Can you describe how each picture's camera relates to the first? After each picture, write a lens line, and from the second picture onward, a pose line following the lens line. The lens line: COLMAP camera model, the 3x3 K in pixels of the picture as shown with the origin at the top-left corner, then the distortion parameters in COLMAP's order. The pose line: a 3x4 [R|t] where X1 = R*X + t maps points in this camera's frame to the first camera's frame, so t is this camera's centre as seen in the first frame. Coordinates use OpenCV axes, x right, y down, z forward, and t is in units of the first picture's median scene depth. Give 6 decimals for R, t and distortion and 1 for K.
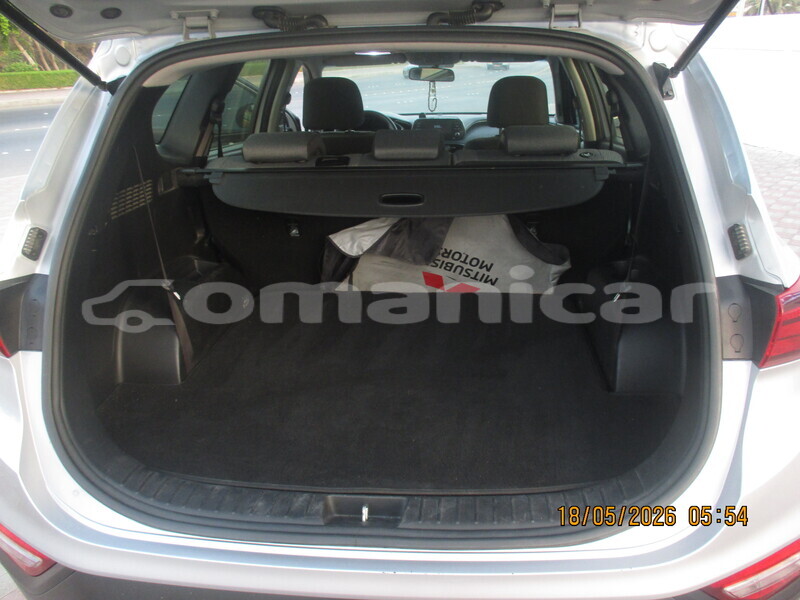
lens RADIAL K [[662.5, 0, 409.7], [0, 662.5, 295.0], [0, 0, 1]] dist [-0.019218, -0.009682]
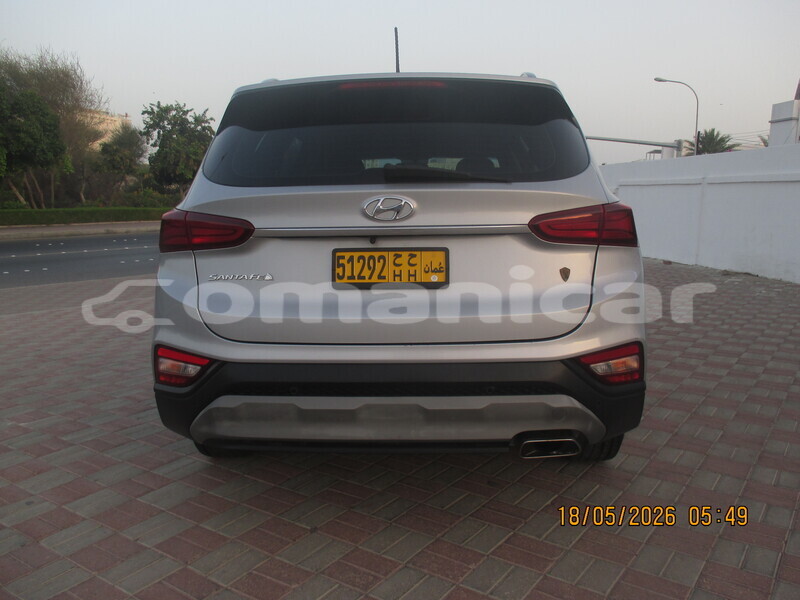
lens RADIAL K [[662.1, 0, 404.9], [0, 662.1, 295.4], [0, 0, 1]] dist [-0.017560, -0.015183]
pose [[0.999097, 0.005106, 0.042181, -0.093623], [0.004083, 0.976622, -0.214925, 0.536159], [-0.042293, 0.214903, 0.975719, -0.669110]]
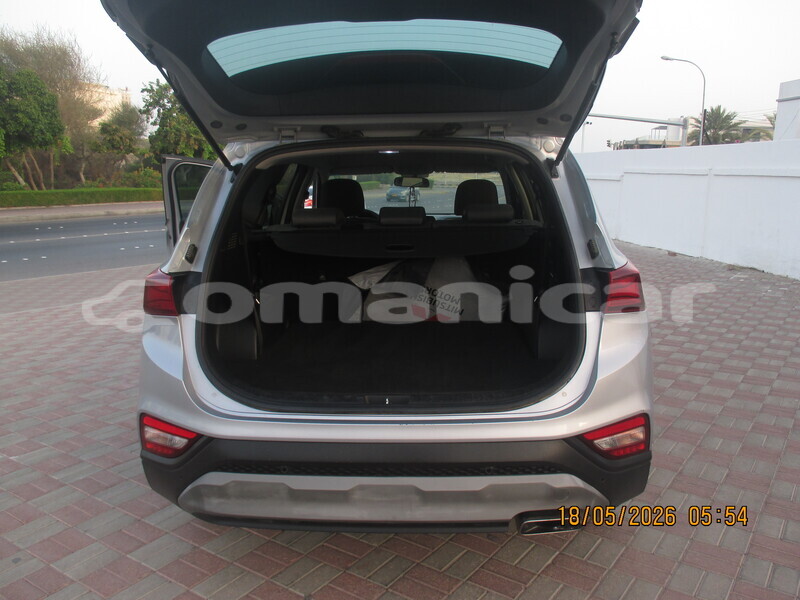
lens RADIAL K [[662.5, 0, 409.7], [0, 662.5, 295.0], [0, 0, 1]] dist [-0.019218, -0.009682]
pose [[0.999007, 0.003553, 0.044412, -0.074124], [0.004487, 0.983723, -0.179634, 0.313042], [-0.044328, 0.179655, 0.982730, -0.639586]]
